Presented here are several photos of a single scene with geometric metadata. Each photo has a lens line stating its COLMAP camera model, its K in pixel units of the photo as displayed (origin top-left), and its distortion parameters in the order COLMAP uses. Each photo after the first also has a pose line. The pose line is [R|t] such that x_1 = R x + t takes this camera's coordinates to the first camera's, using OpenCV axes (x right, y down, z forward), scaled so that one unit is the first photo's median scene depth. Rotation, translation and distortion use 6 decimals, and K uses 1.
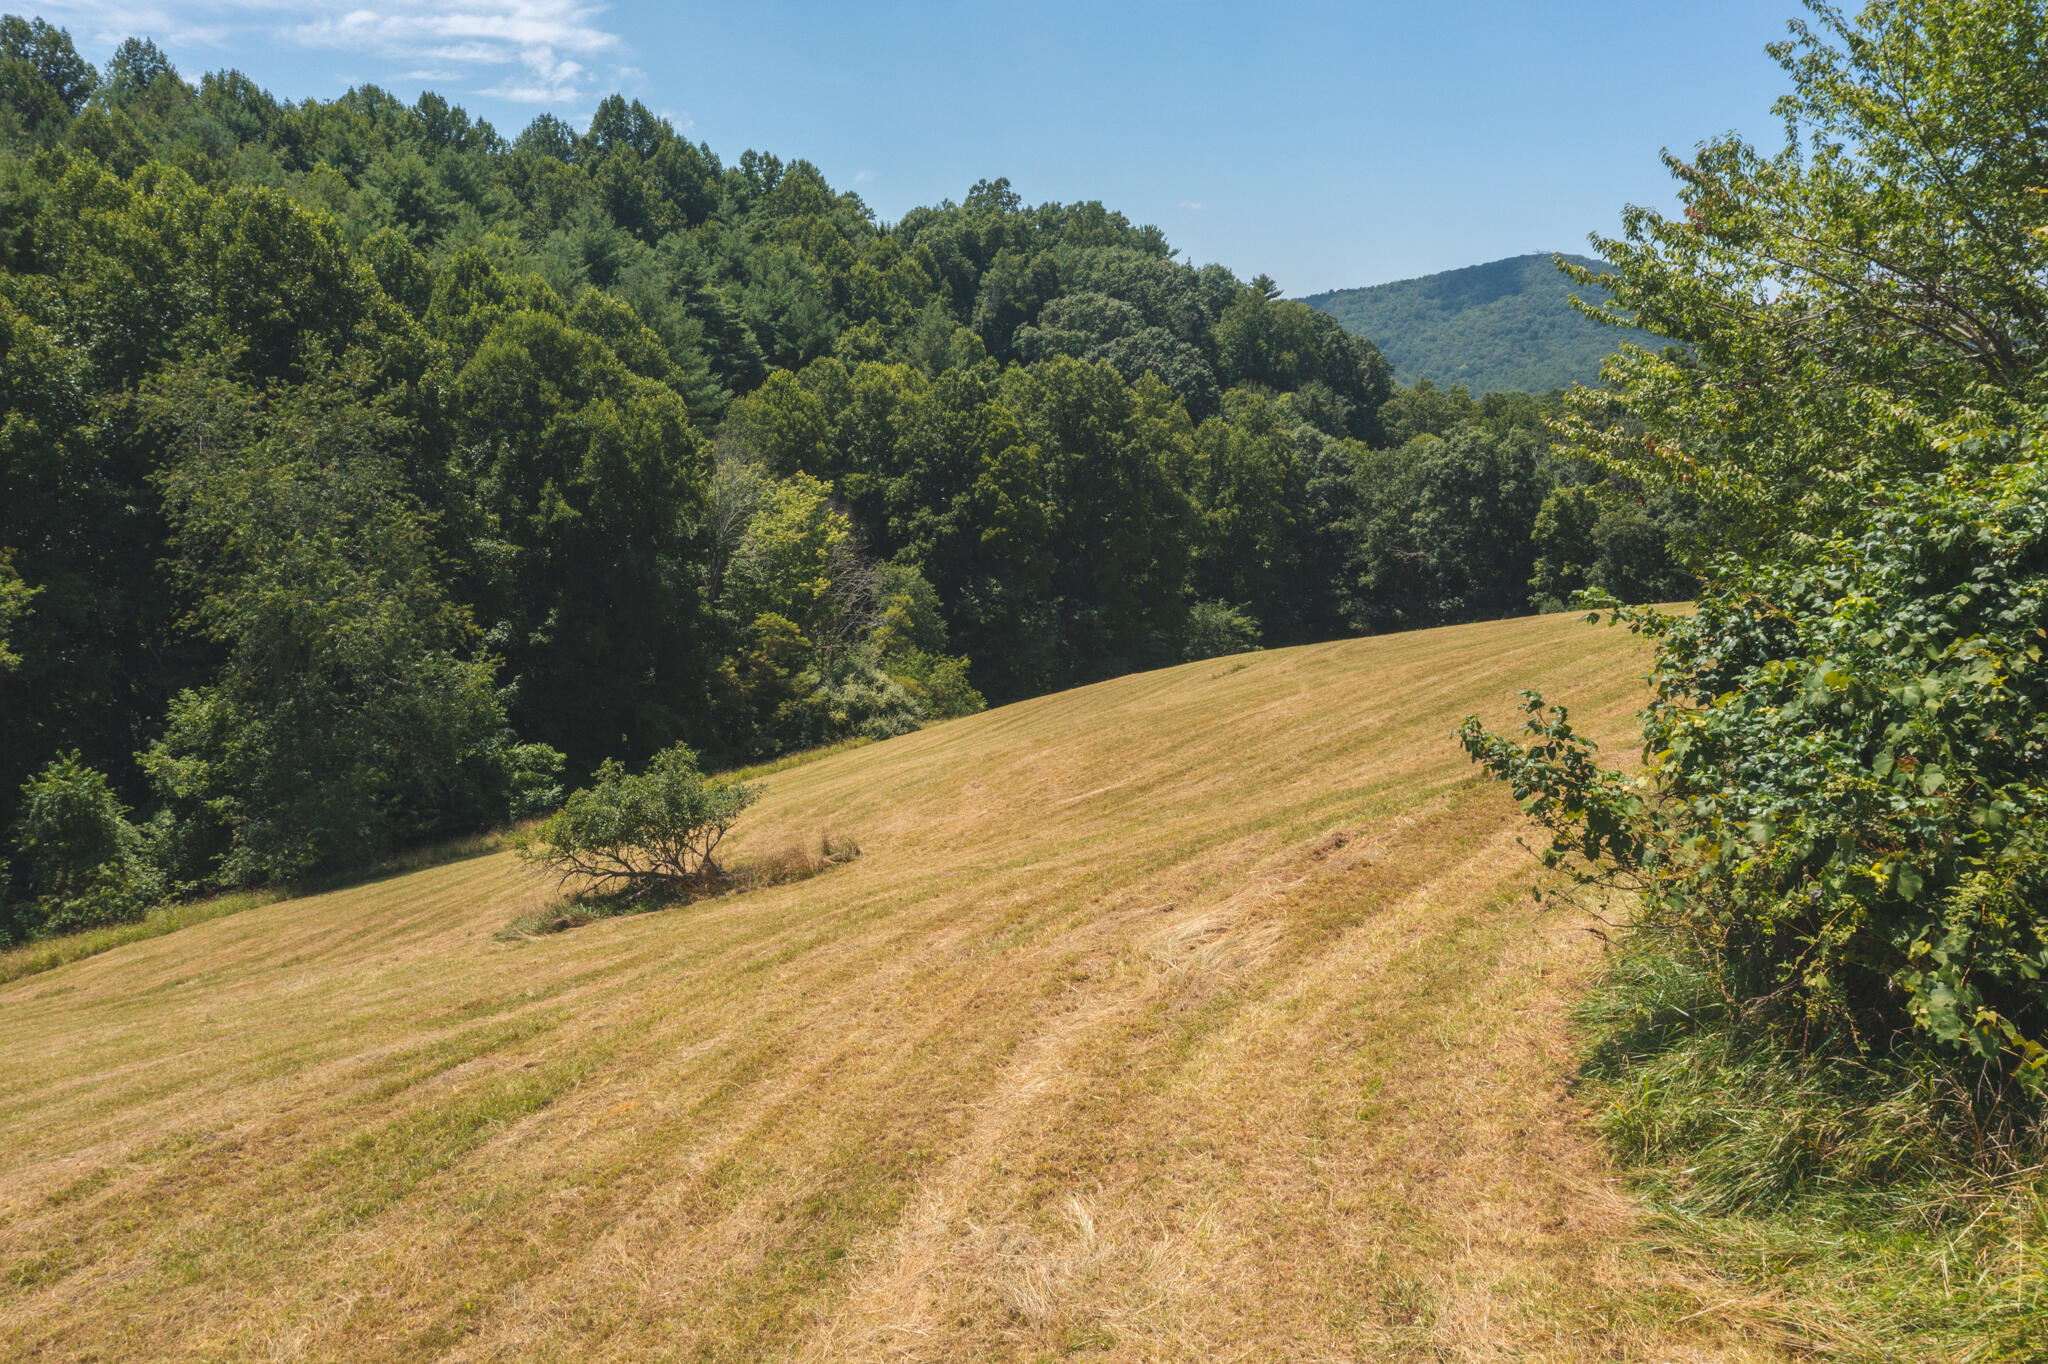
lens RADIAL K [[1609.6, 0, 1023.4], [0, 1609.6, 691.5], [0, 0, 1]] dist [-0.025434, 0.017288]
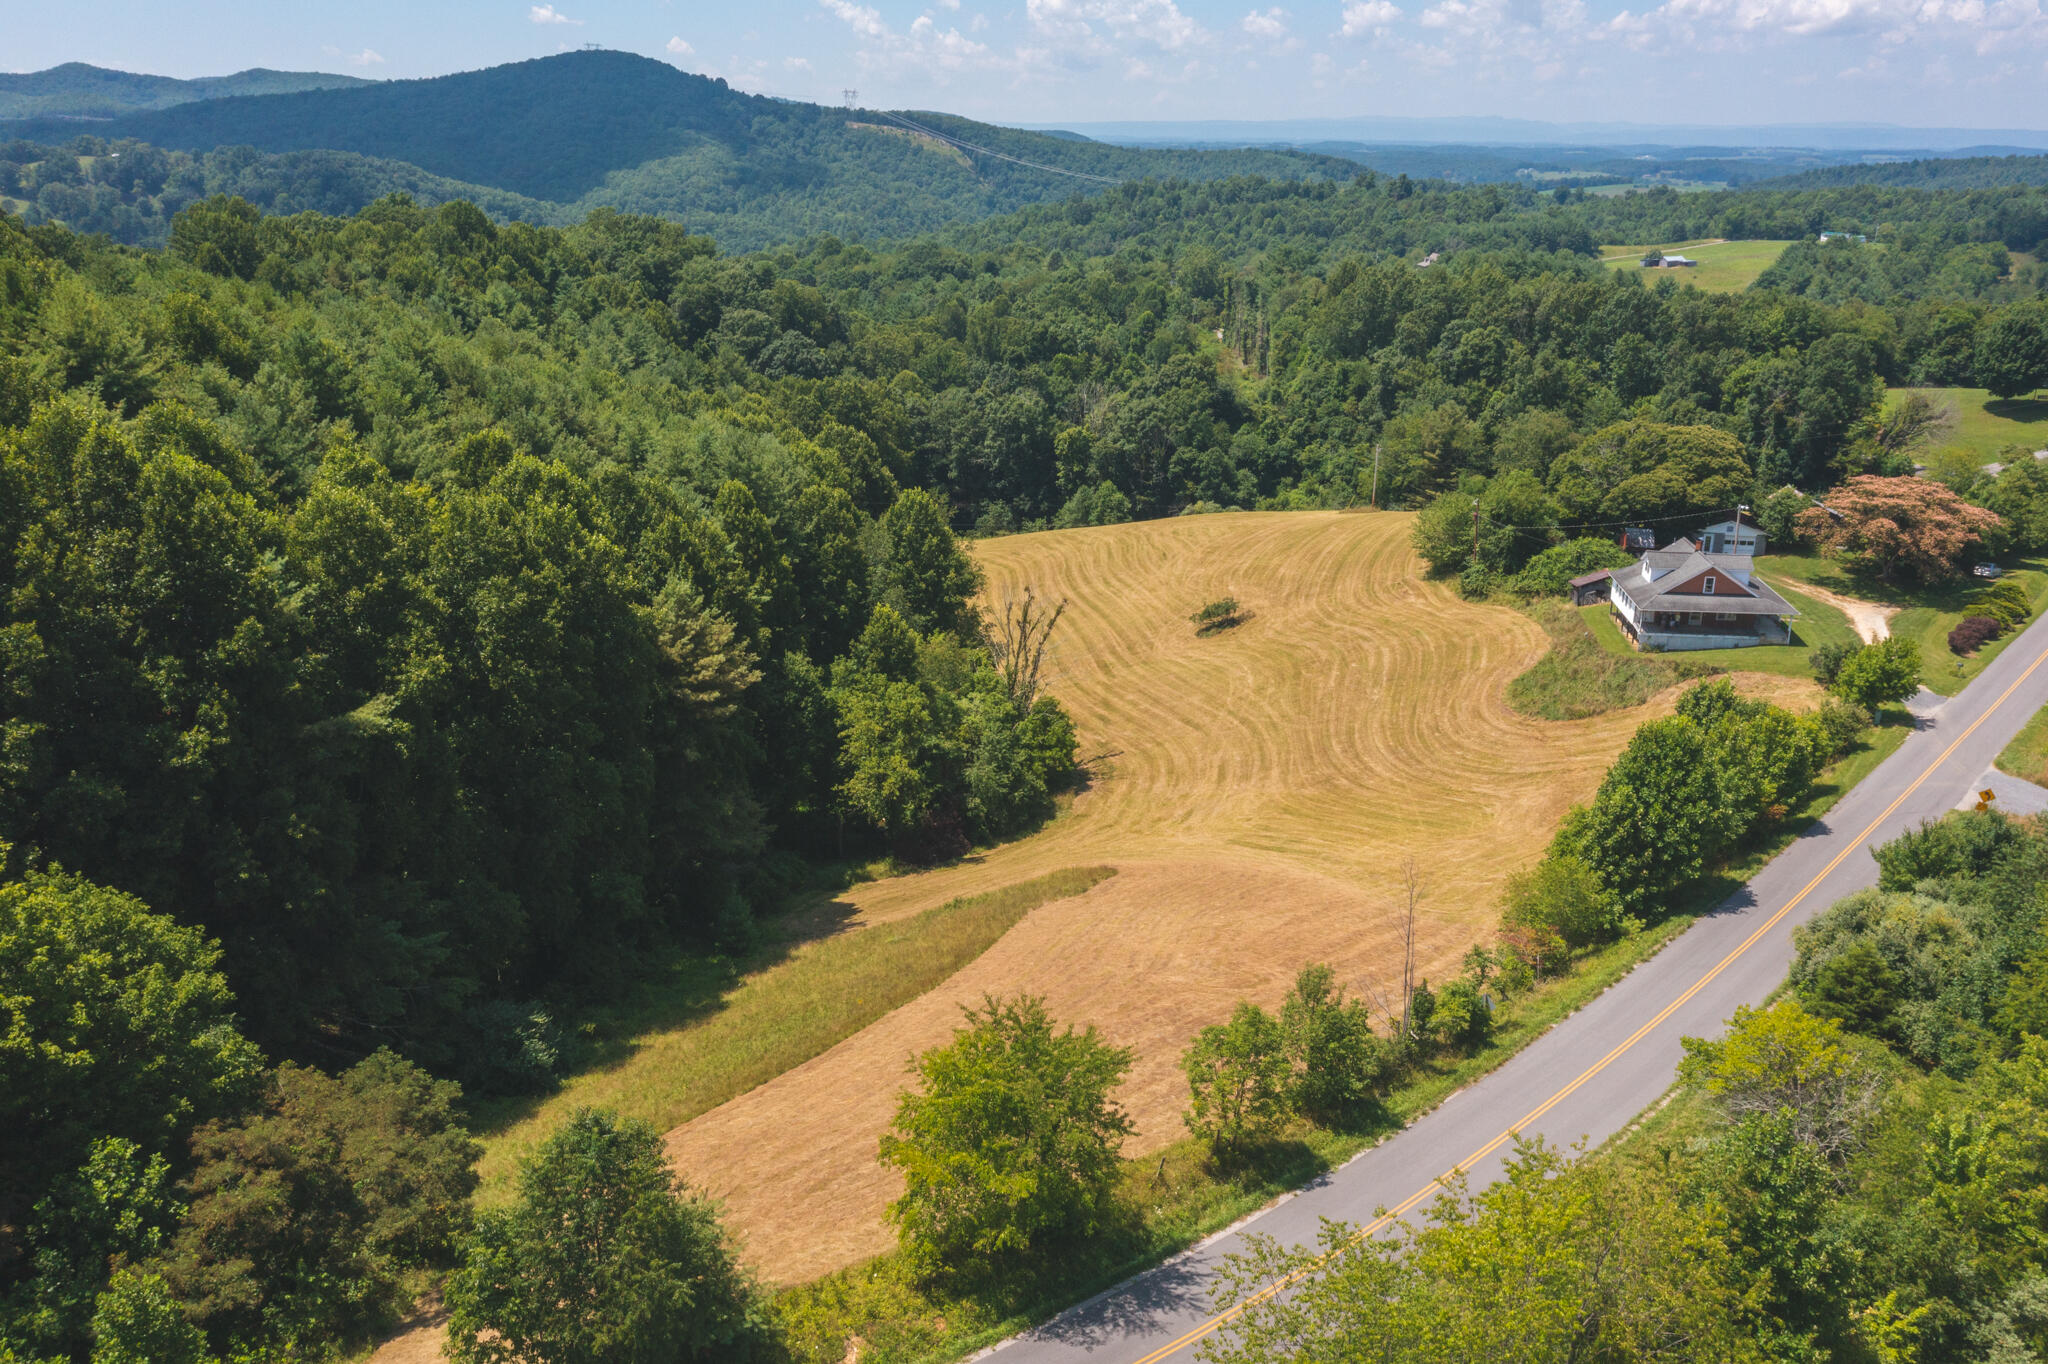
lens RADIAL K [[1628.6, 0, 1029.6], [0, 1628.6, 684.2], [0, 0, 1]] dist [-0.011135, 0.010592]
pose [[0.827427, -0.174505, 0.533772, -0.808107], [0.100524, 0.981167, 0.164944, -0.139664], [-0.552503, -0.082823, 0.829386, -0.686193]]
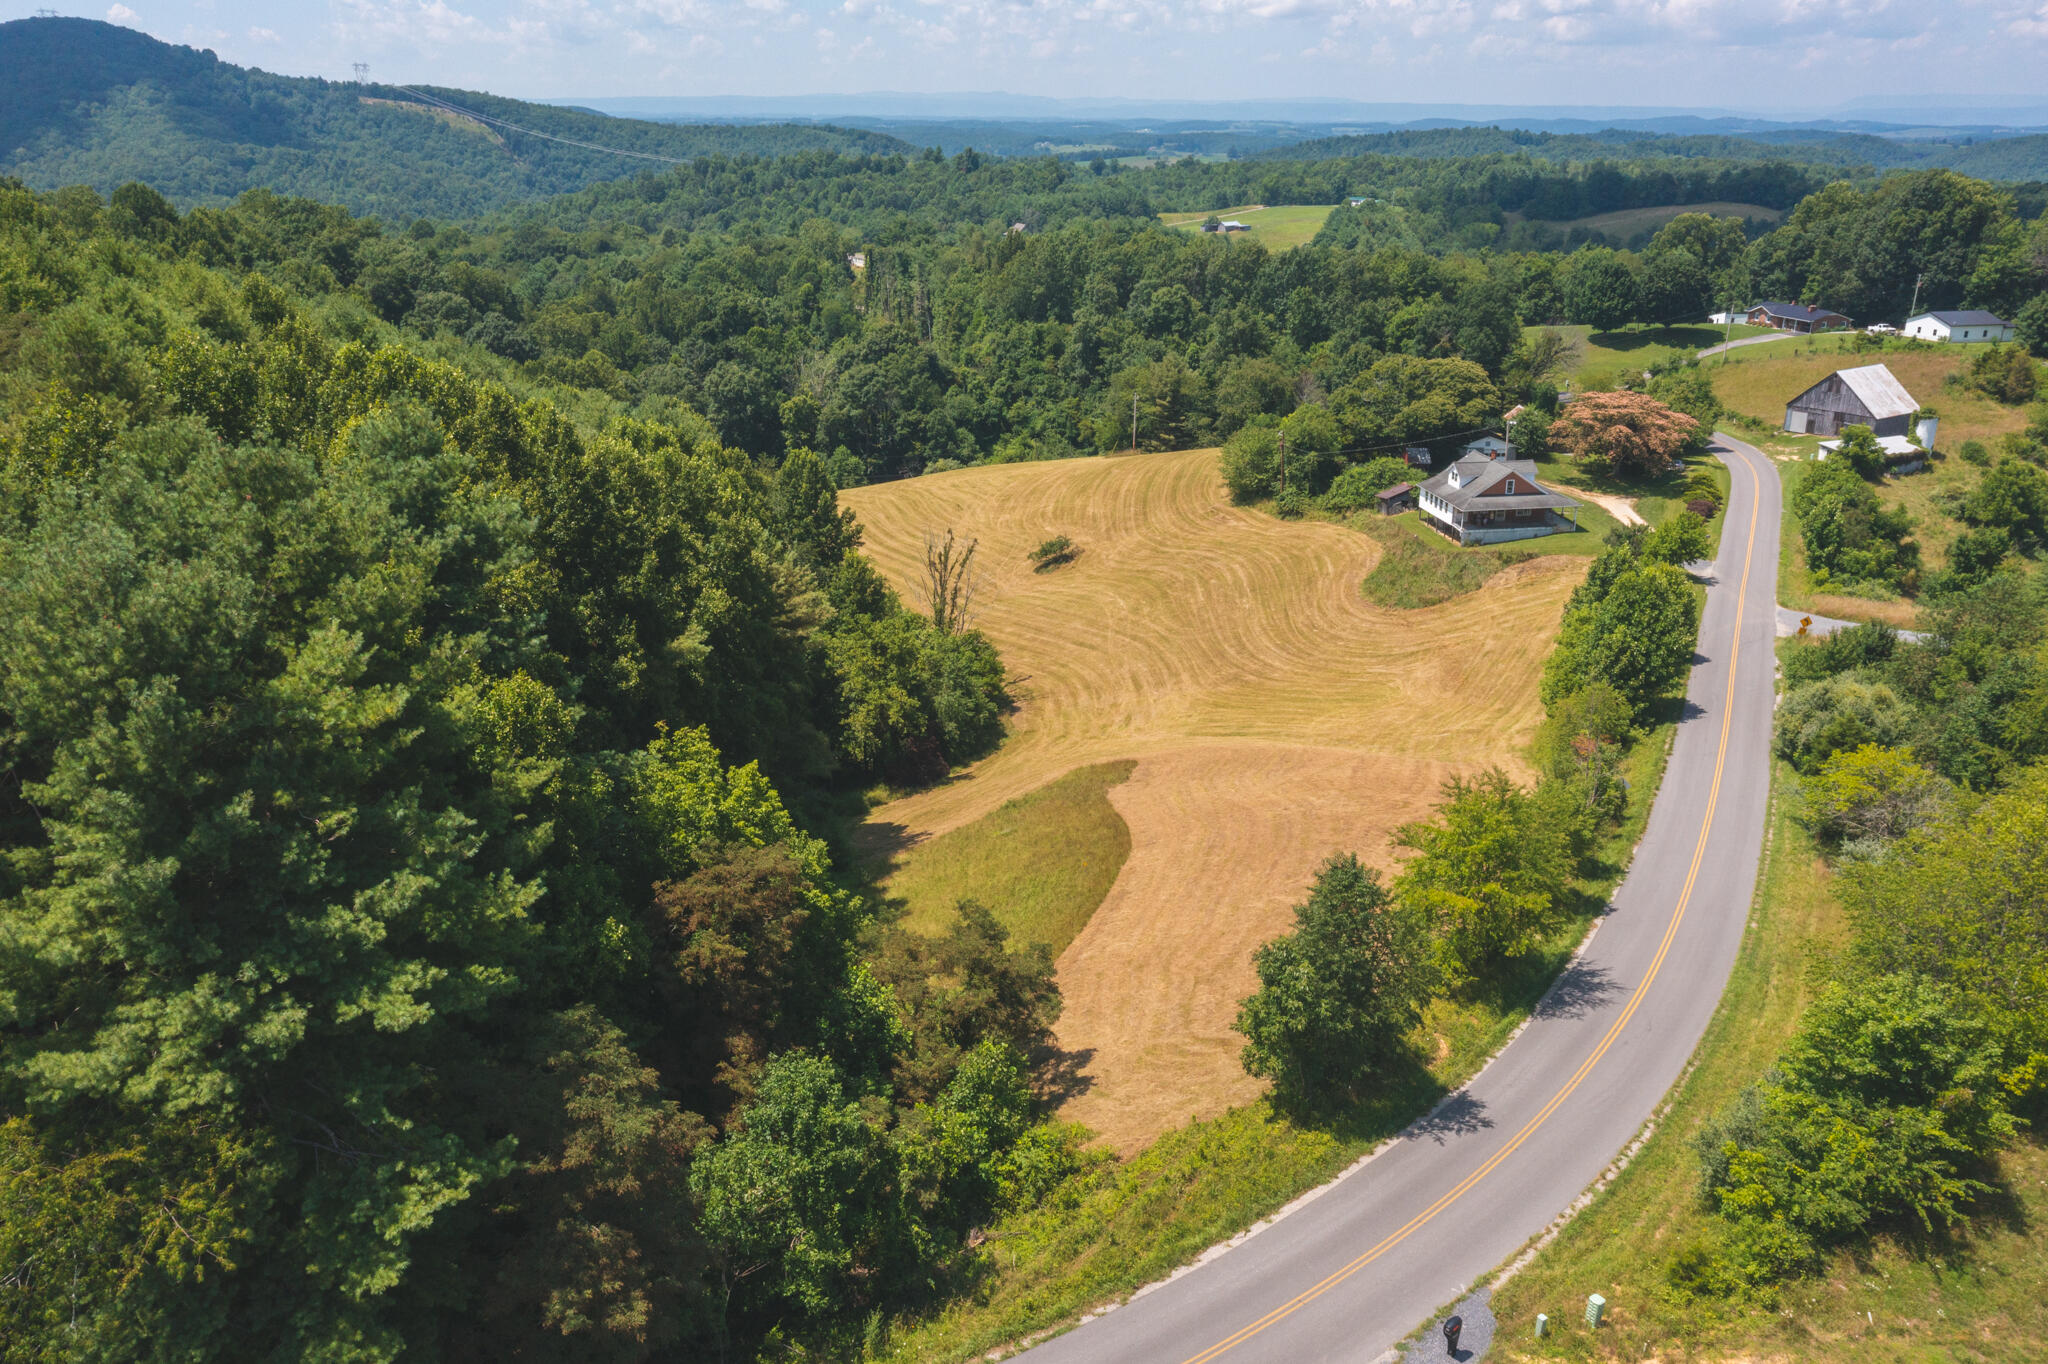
lens RADIAL K [[1628.6, 0, 1029.6], [0, 1628.6, 684.2], [0, 0, 1]] dist [-0.011135, 0.010592]
pose [[0.636472, -0.252440, 0.728819, -1.032346], [0.142123, 0.967128, 0.210868, -0.153516], [-0.758093, -0.030630, 0.651427, -0.604830]]
